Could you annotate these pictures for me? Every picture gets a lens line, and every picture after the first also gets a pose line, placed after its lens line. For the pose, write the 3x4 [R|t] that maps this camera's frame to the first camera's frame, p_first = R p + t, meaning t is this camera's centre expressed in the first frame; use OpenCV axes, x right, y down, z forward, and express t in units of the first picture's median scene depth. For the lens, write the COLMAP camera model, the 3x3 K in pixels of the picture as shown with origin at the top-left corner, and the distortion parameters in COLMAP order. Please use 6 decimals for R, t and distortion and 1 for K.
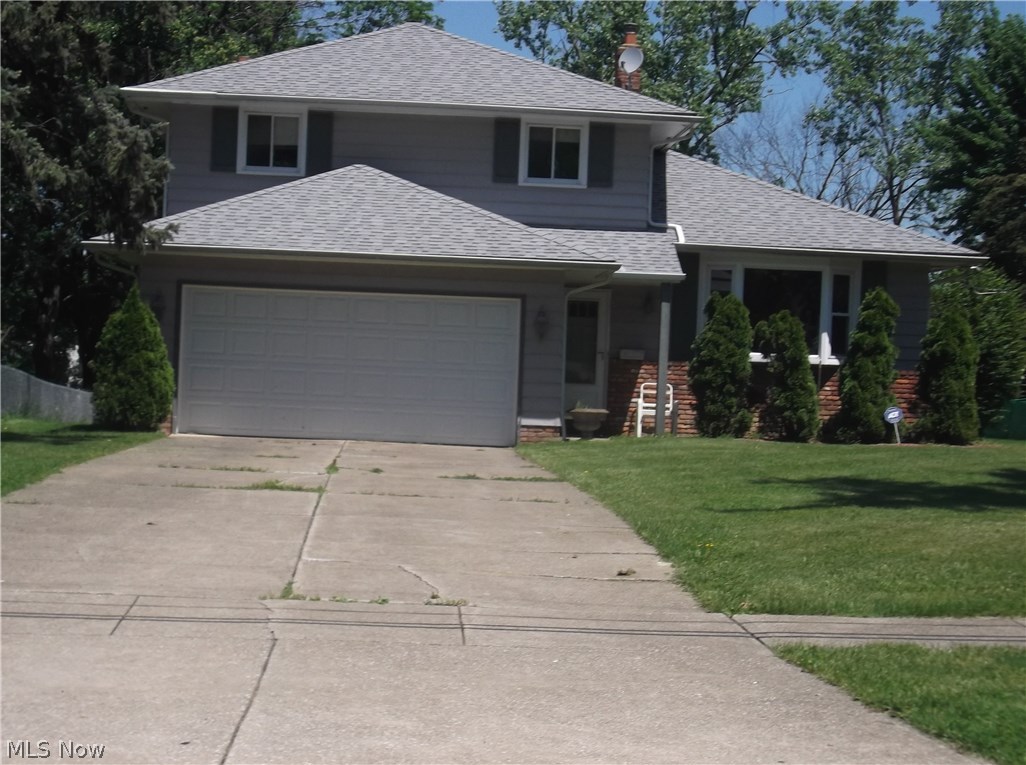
lens RADIAL K [[3149.1, 0, 513.4], [0, 3149.1, 380.3], [0, 0, 1]] dist [0.622046, 0.000000]
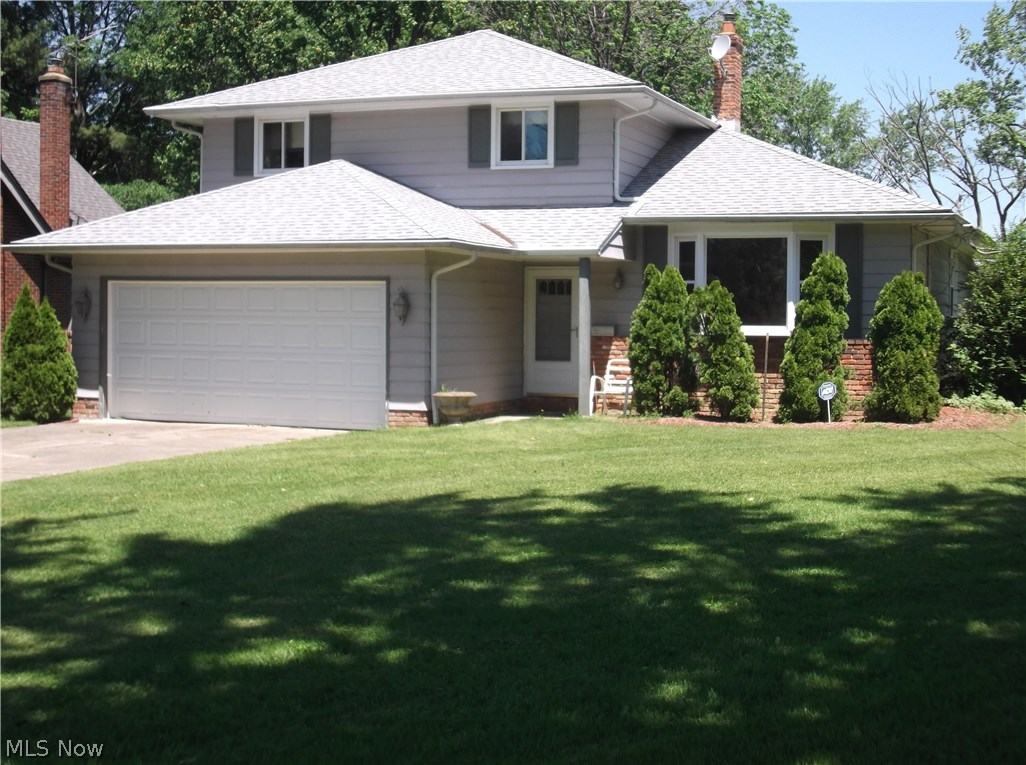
lens RADIAL K [[1662.1, 0, 512.4], [0, 1662.1, 380.4], [0, 0, 1]] dist [0.075955, 0.000000]
pose [[0.870553, -0.010726, -0.491958, 0.275919], [0.025662, 0.999392, 0.023621, -0.005801], [0.491405, -0.033188, 0.870298, 0.534463]]
